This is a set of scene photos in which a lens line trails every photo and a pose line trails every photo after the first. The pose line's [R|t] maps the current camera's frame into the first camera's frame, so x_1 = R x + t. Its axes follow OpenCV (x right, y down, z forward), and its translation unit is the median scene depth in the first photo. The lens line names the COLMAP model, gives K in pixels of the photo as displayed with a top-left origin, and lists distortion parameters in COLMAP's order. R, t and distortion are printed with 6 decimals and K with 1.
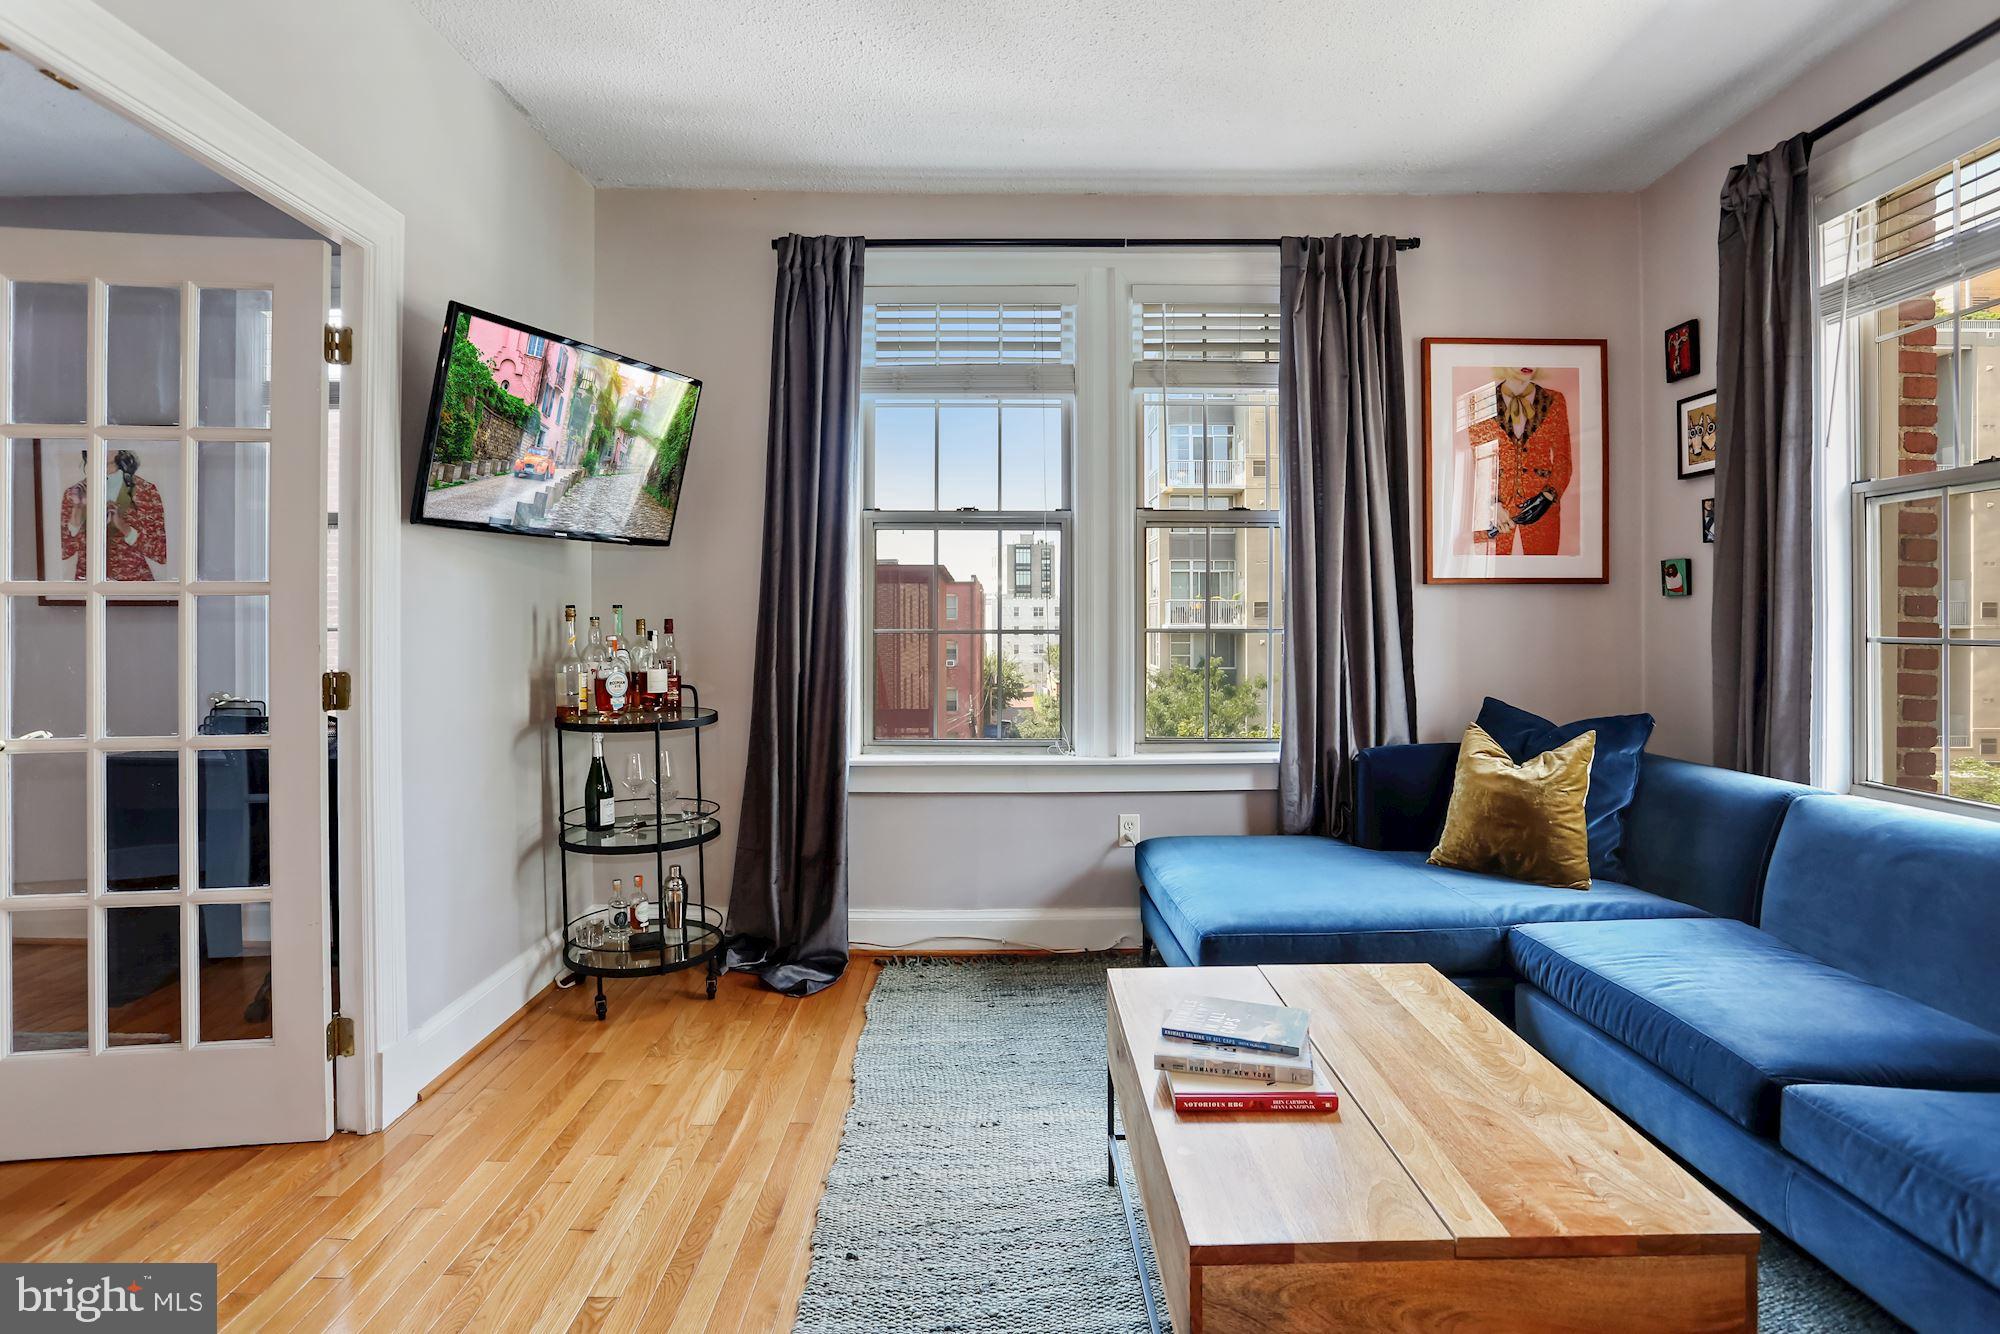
lens RADIAL K [[1018.2, 0, 995.7], [0, 1018.2, 617.6], [0, 0, 1]] dist [-0.078128, 0.043146]
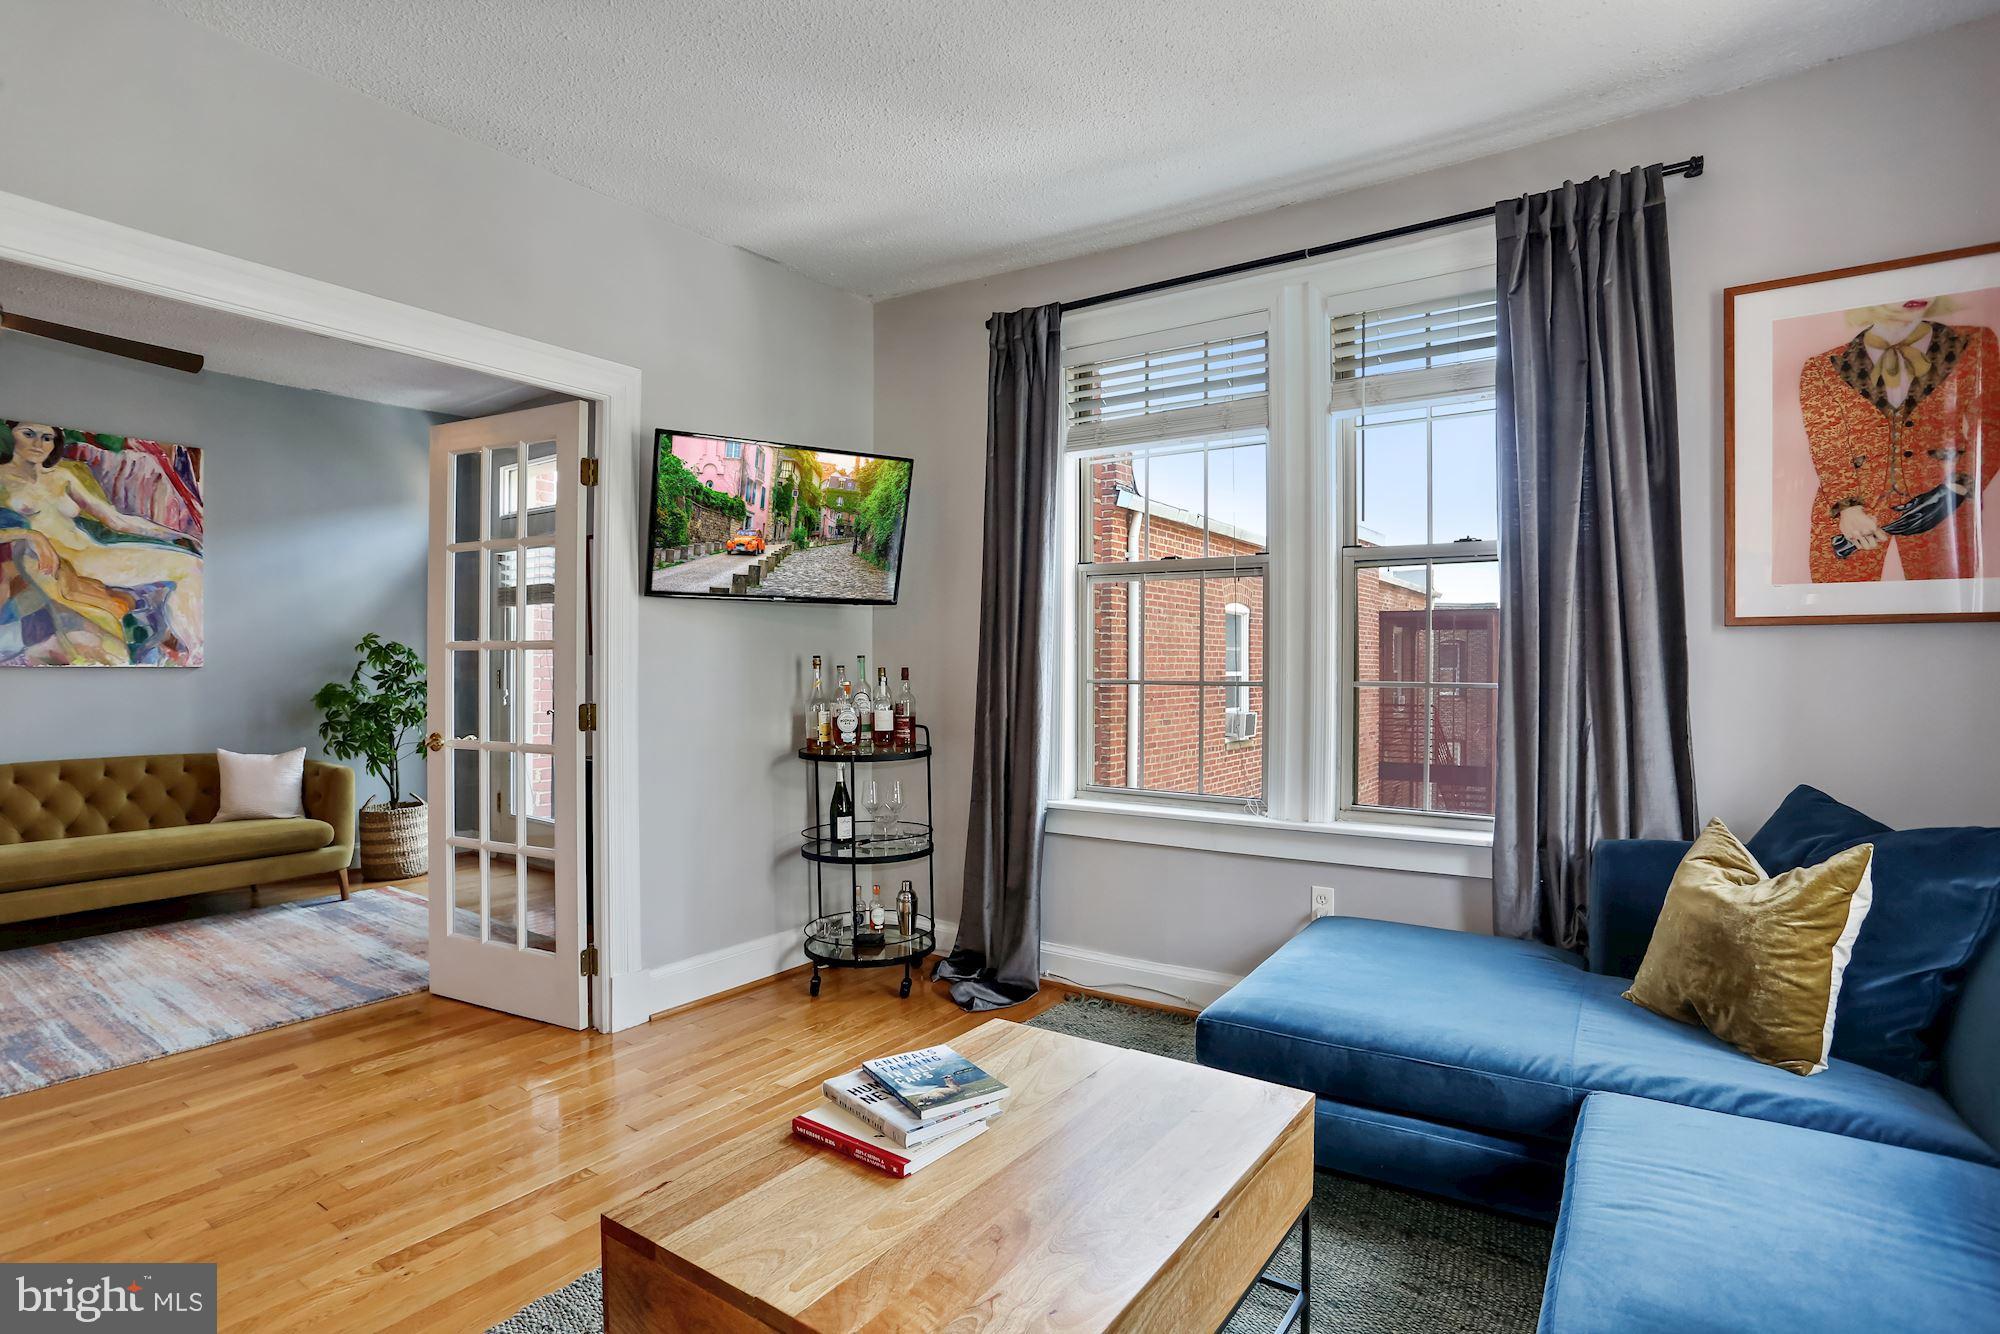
lens RADIAL K [[1009.4, 0, 985.4], [0, 1009.4, 667.2], [0, 0, 1]] dist [-0.074123, 0.033608]
pose [[0.815821, 0.006035, -0.578273, 0.424354], [-0.003587, 0.999979, 0.005376, -0.005277], [0.578294, -0.002311, 0.815825, 0.111112]]
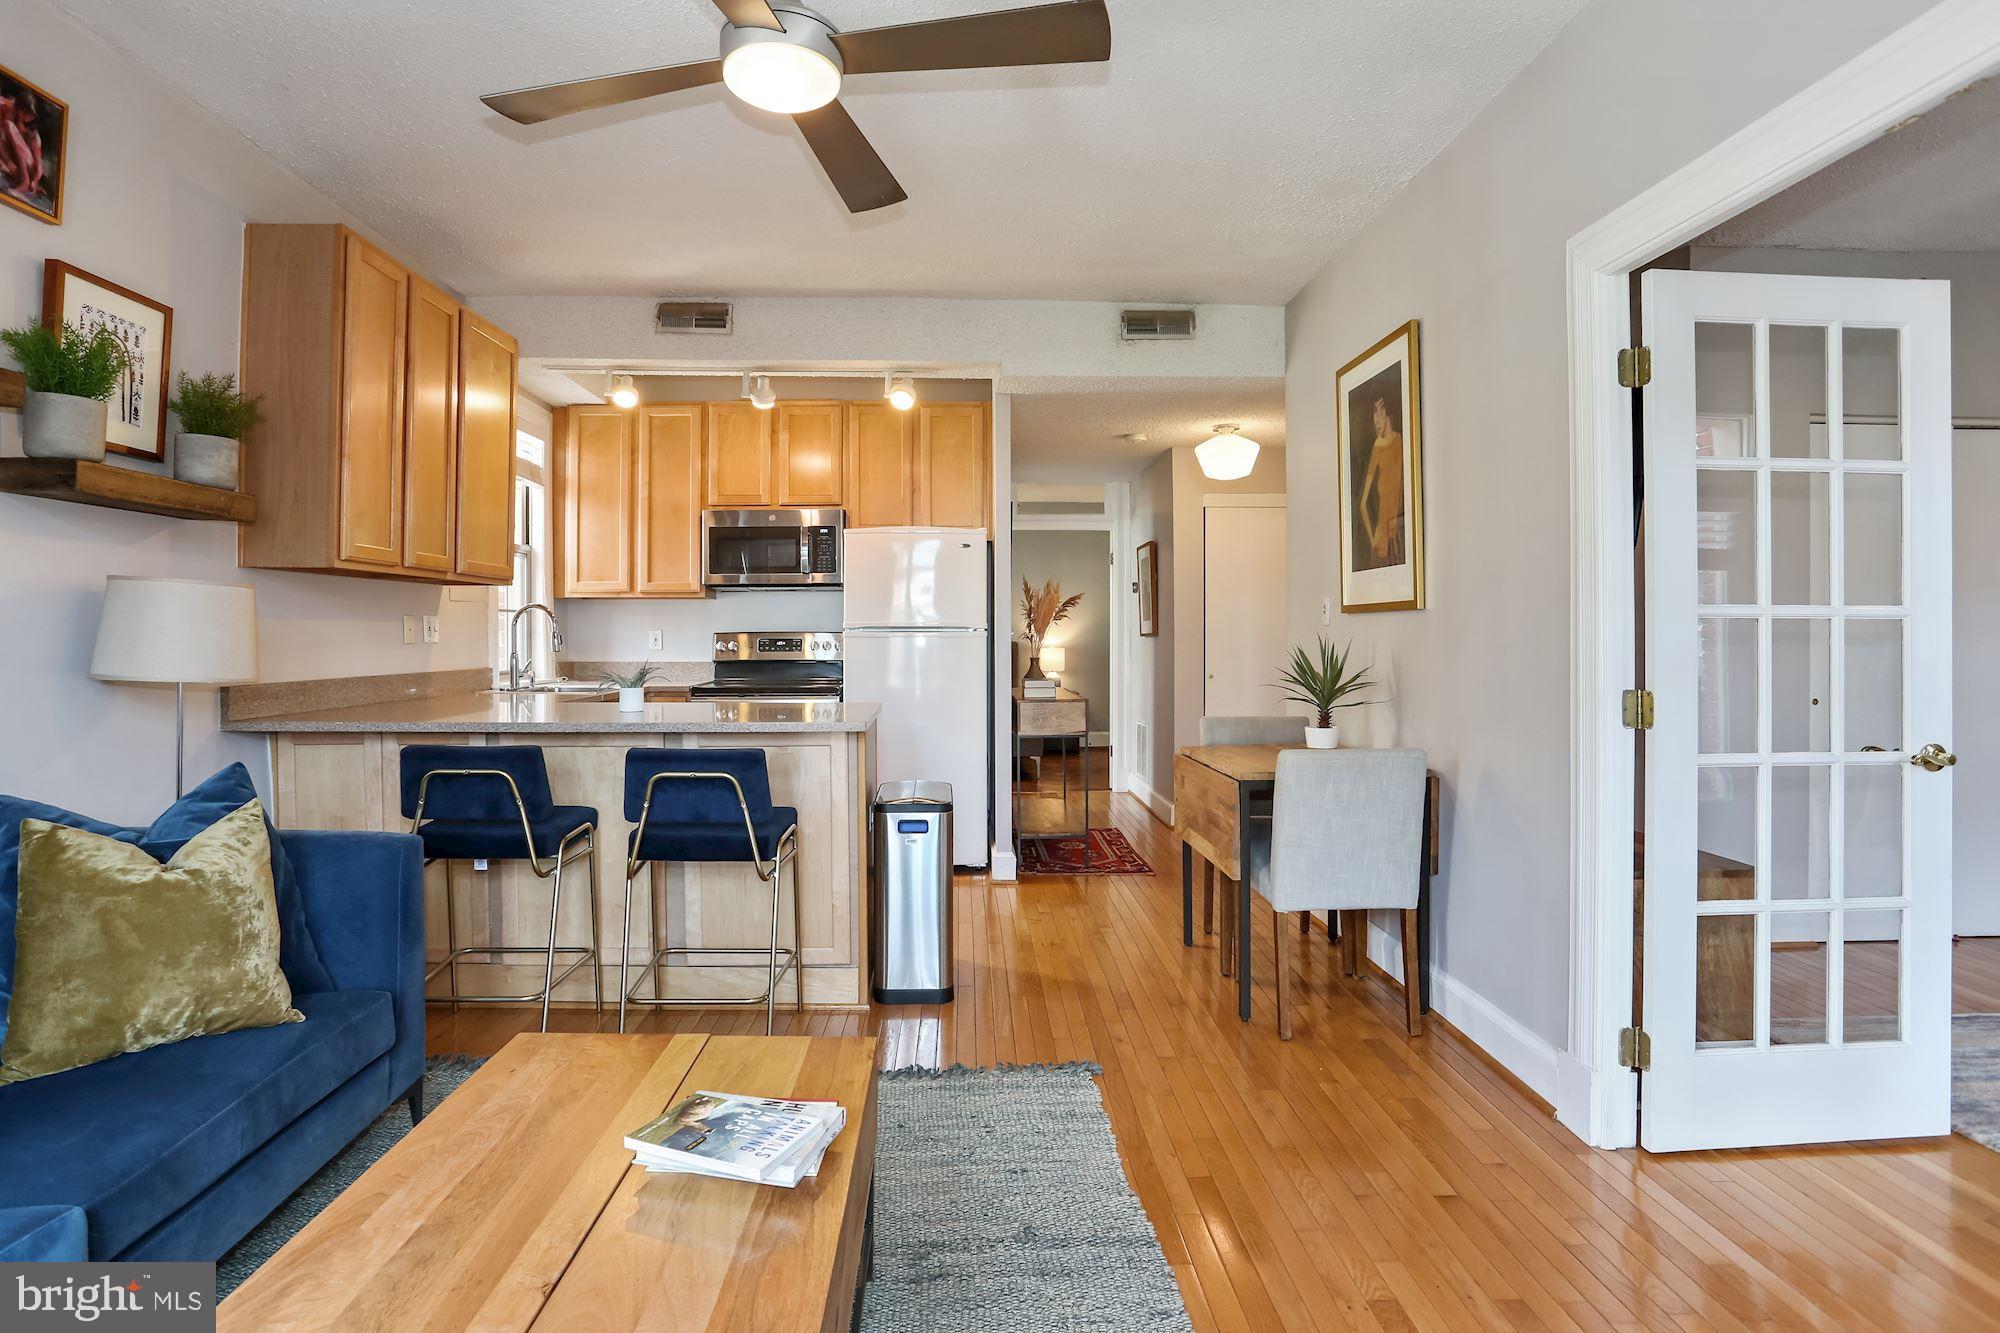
lens RADIAL K [[1038.6, 0, 974.5], [0, 1038.6, 630.2], [0, 0, 1]] dist [-0.075026, 0.034206]
pose [[-0.999793, 0.005012, -0.019714, 0.022957], [0.005140, 0.999966, -0.006449, -0.003835], [0.019681, -0.006549, -0.999785, 0.925037]]
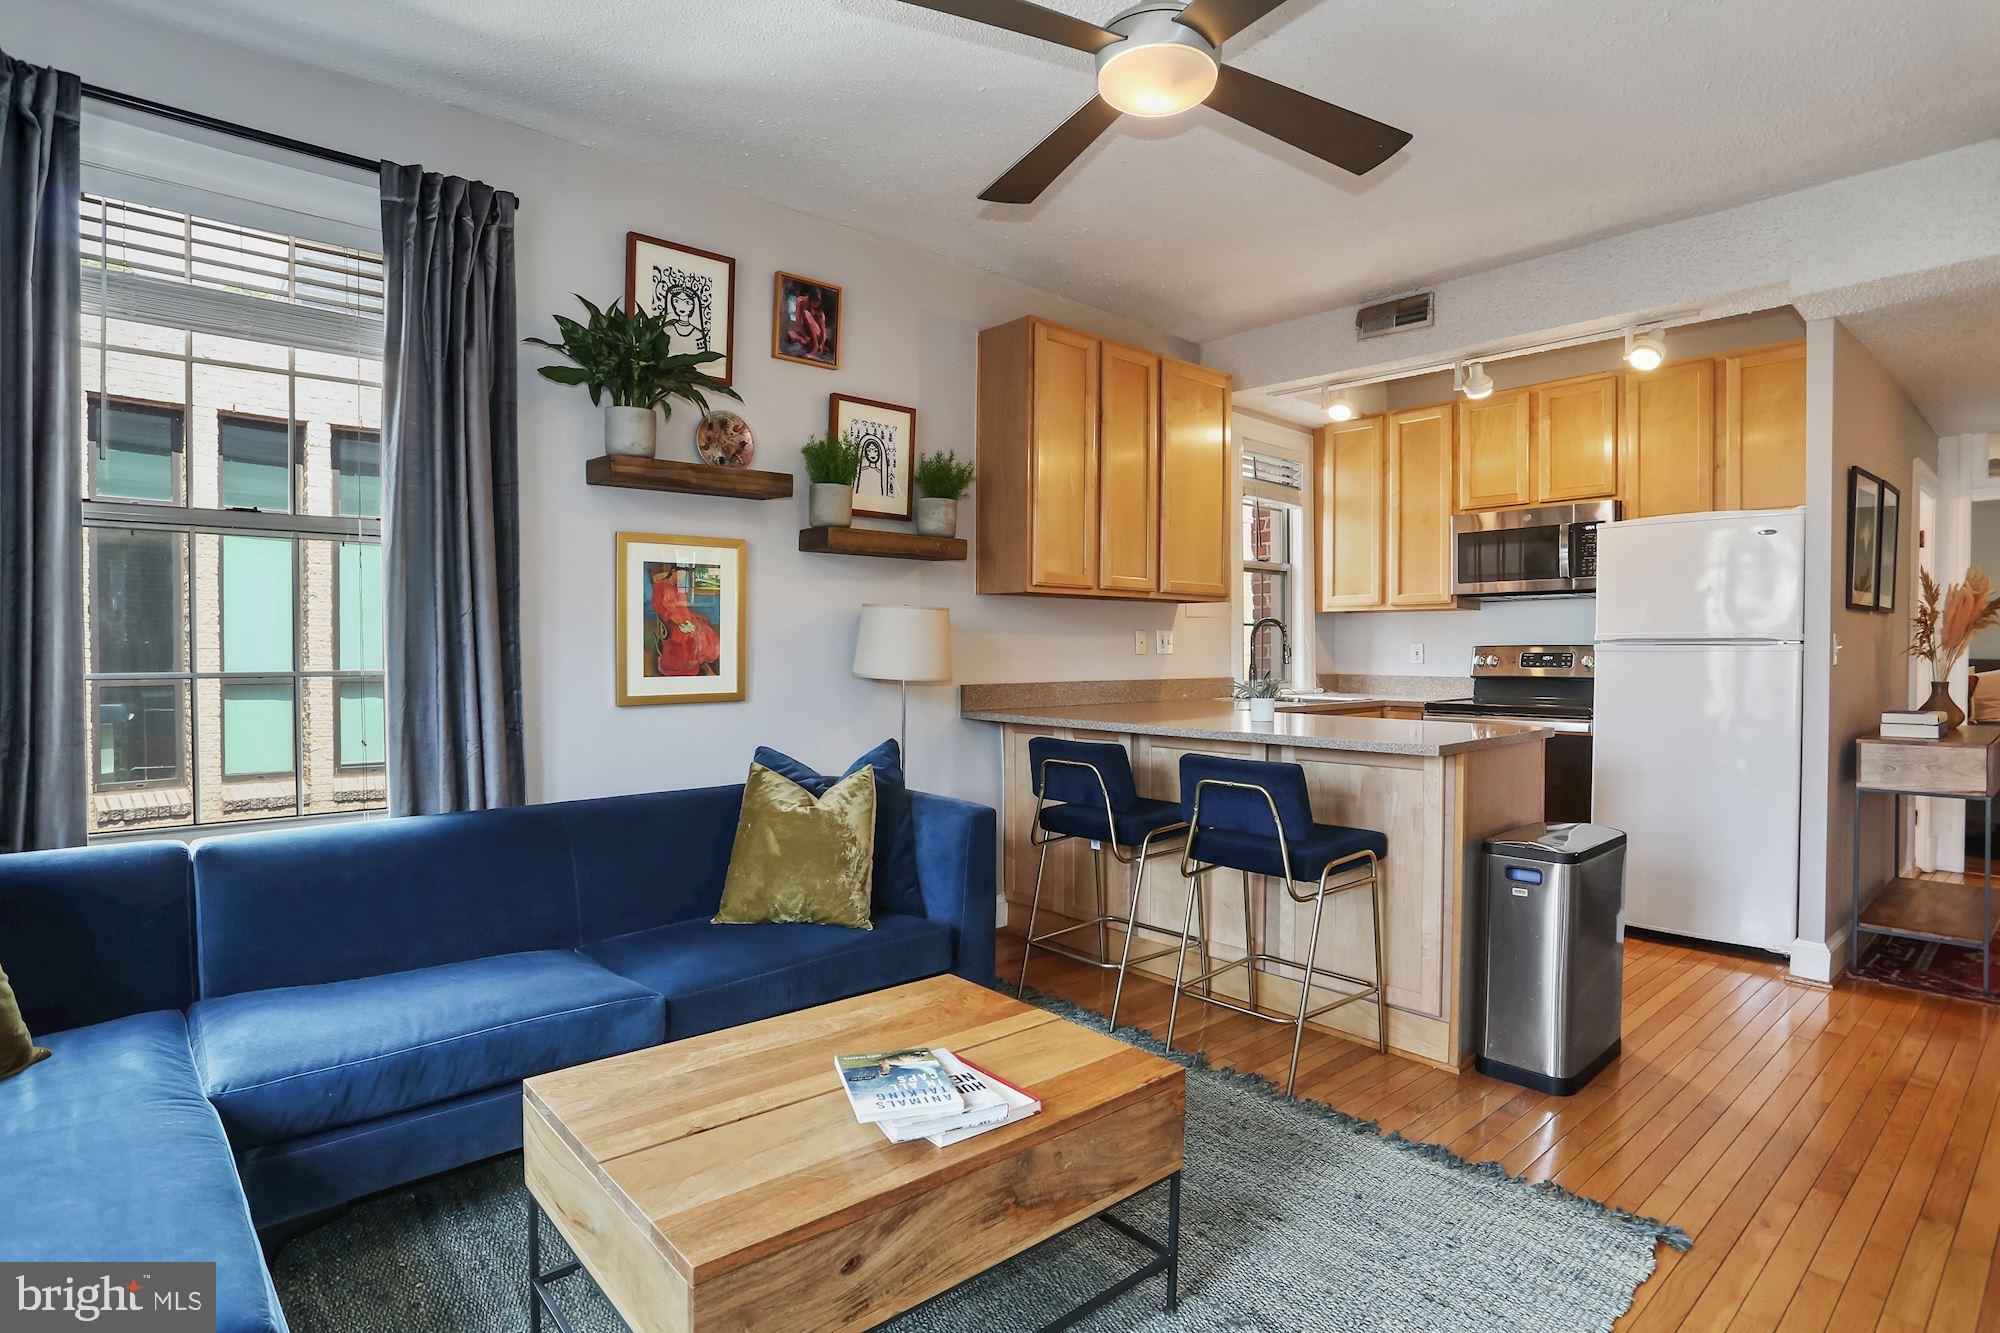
lens RADIAL K [[1009.4, 0, 985.4], [0, 1009.4, 666.7], [0, 0, 1]] dist [-0.074123, 0.033608]
pose [[-0.653237, -0.010112, 0.757086, -0.261258], [-0.001108, 0.999923, 0.012400, 0.000713], [-0.757153, 0.007261, -0.653197, 0.772003]]
